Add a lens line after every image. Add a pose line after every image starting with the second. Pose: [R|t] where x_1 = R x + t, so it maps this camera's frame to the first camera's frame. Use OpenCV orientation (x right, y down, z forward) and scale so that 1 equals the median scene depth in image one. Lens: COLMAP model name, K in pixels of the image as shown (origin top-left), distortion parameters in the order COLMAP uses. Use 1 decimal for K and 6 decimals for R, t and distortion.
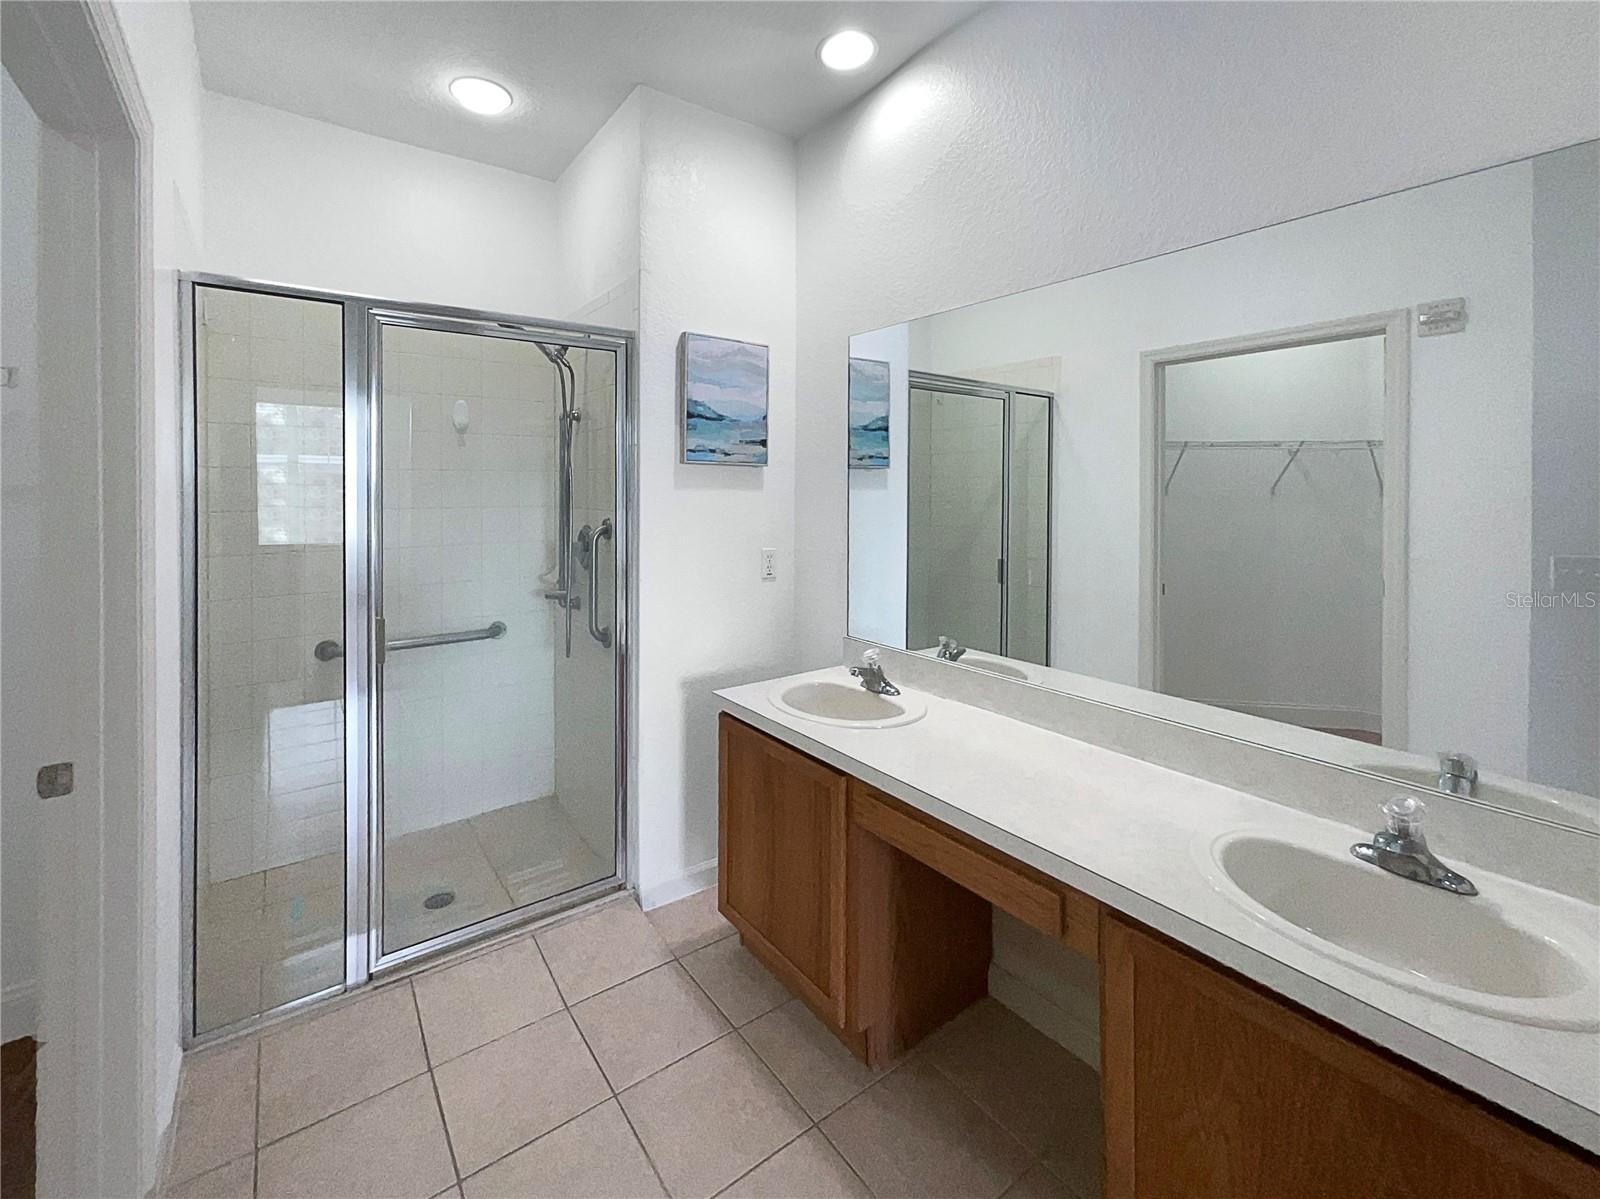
lens RADIAL K [[671.0, 0, 794.7], [0, 671.0, 620.2], [0, 0, 1]] dist [0.002477, 0.000168]
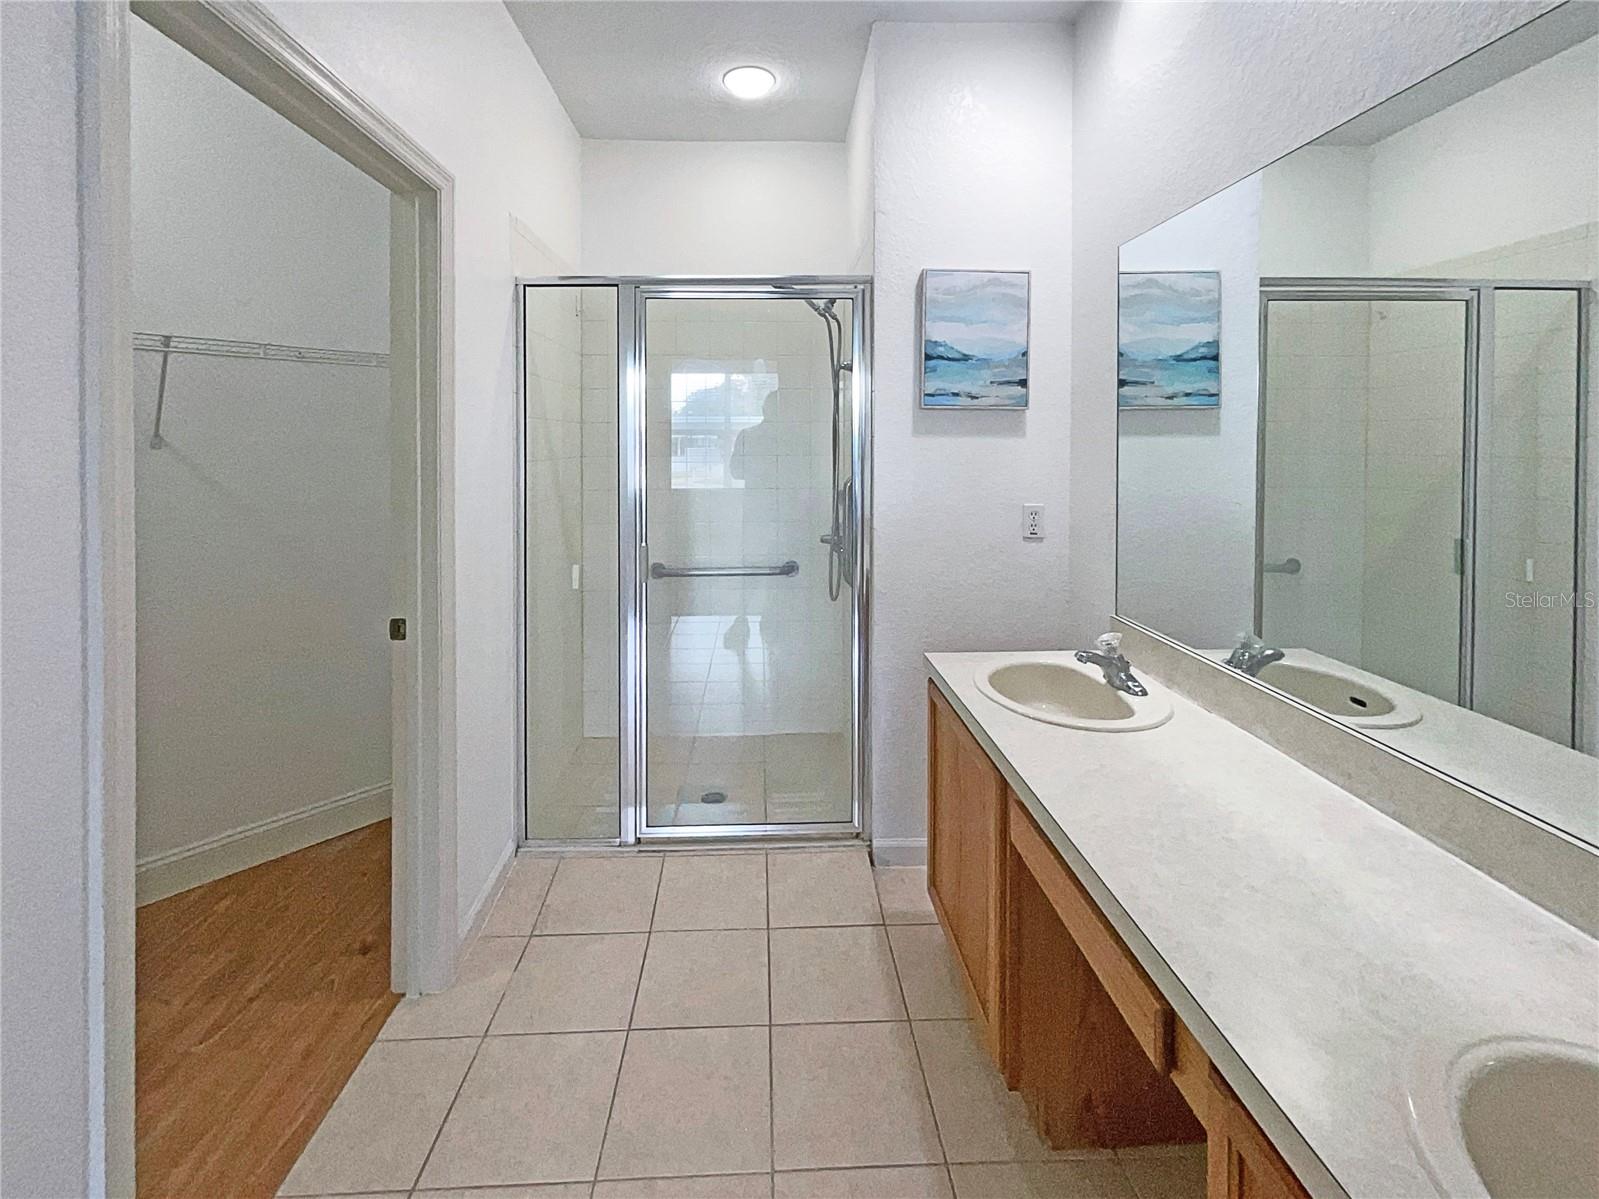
lens RADIAL K [[686.6, 0, 790.8], [0, 686.6, 569.7], [0, 0, 1]] dist [0.002254, 0.000527]
pose [[0.830460, 0.097803, -0.548425, 0.228323], [-0.104096, 0.994372, 0.019701, -0.007460], [0.547265, 0.040728, 0.835968, 0.095875]]
